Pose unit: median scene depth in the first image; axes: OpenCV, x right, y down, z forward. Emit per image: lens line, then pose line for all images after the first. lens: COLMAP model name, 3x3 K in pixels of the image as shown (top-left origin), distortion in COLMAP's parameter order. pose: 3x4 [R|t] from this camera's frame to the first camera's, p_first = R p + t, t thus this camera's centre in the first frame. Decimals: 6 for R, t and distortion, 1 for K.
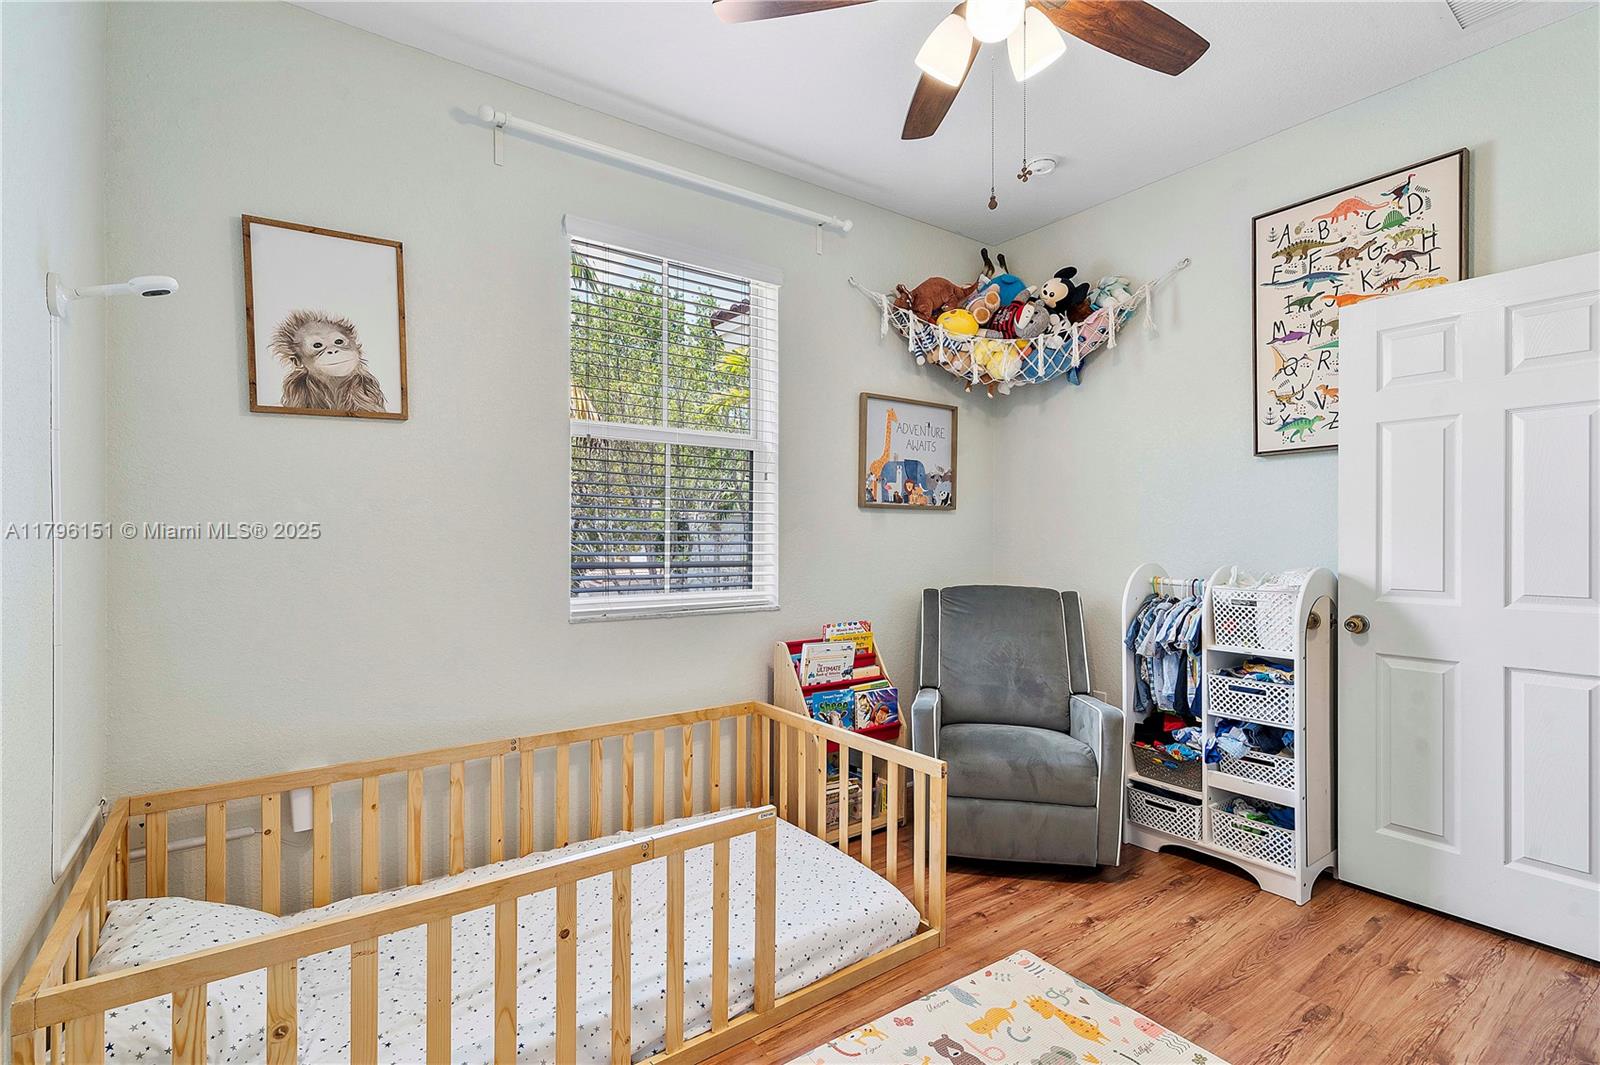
lens RADIAL K [[744.6, 0, 801.8], [0, 744.6, 534.4], [0, 0, 1]] dist [-0.004748, 0.000607]
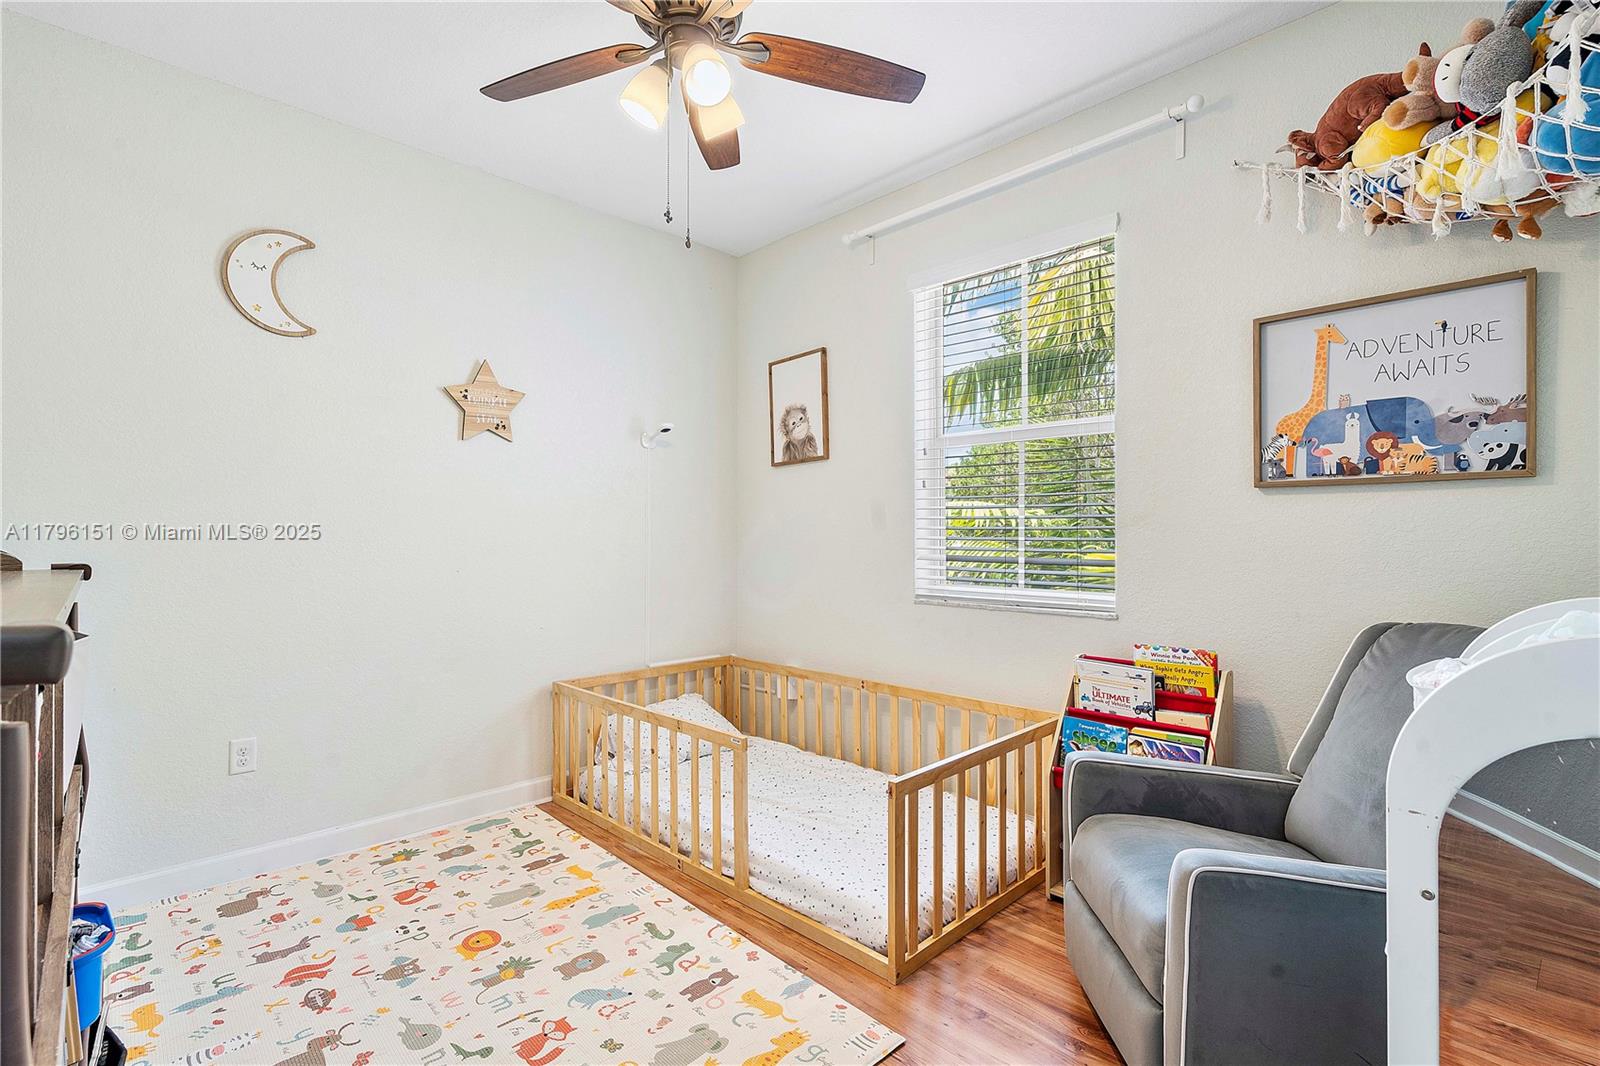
lens RADIAL K [[744.6, 0, 801.8], [0, 744.6, 534.9], [0, 0, 1]] dist [-0.004748, 0.000607]
pose [[0.147461, -0.001539, -0.989067, 0.762135], [0.005330, 0.999986, -0.000762, 0.004955], [0.989054, -0.005159, 0.147467, 0.540952]]
